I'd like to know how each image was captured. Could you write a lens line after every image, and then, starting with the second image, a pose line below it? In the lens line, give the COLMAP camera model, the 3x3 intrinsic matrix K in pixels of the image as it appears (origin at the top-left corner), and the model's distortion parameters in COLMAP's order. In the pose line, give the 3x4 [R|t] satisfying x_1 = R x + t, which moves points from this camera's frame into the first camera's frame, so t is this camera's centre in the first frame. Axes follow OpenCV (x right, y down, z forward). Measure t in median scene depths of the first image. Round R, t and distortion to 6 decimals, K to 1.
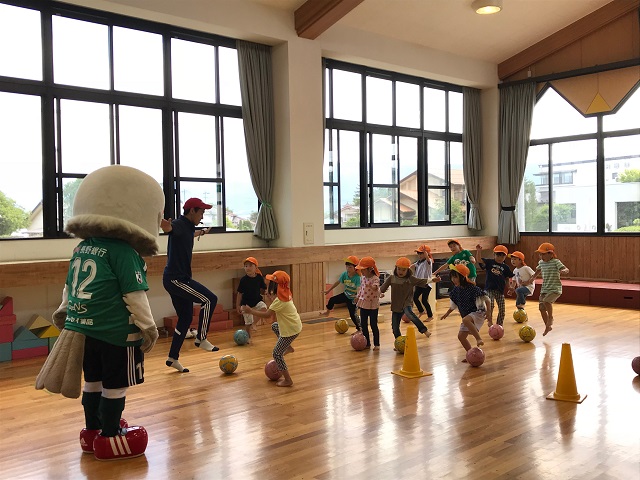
lens RADIAL K [[663.0, 0, 320.0], [0, 663.0, 240.0], [0, 0, 1]] dist [0.193205, -0.738536]
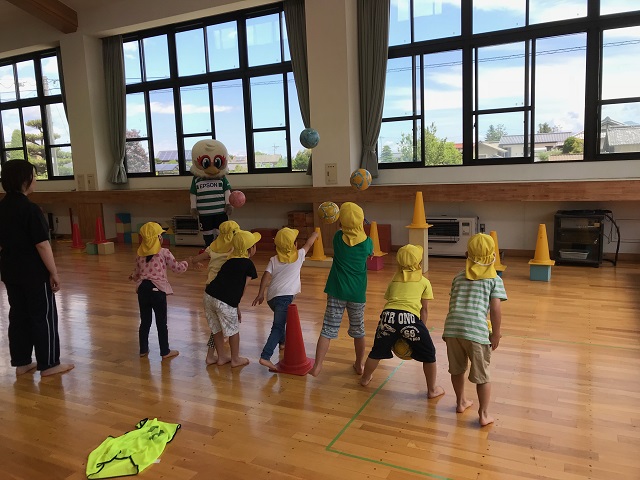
lens RADIAL K [[520.8, 0, 318.4], [0, 520.8, 236.4], [0, 0, 1]] dist [0.006655, 0.002400]
pose [[0.352580, 0.137793, -0.925581, 0.717046], [0.009529, 0.988520, 0.150792, -0.034564], [0.935733, -0.061986, 0.347219, 0.668100]]
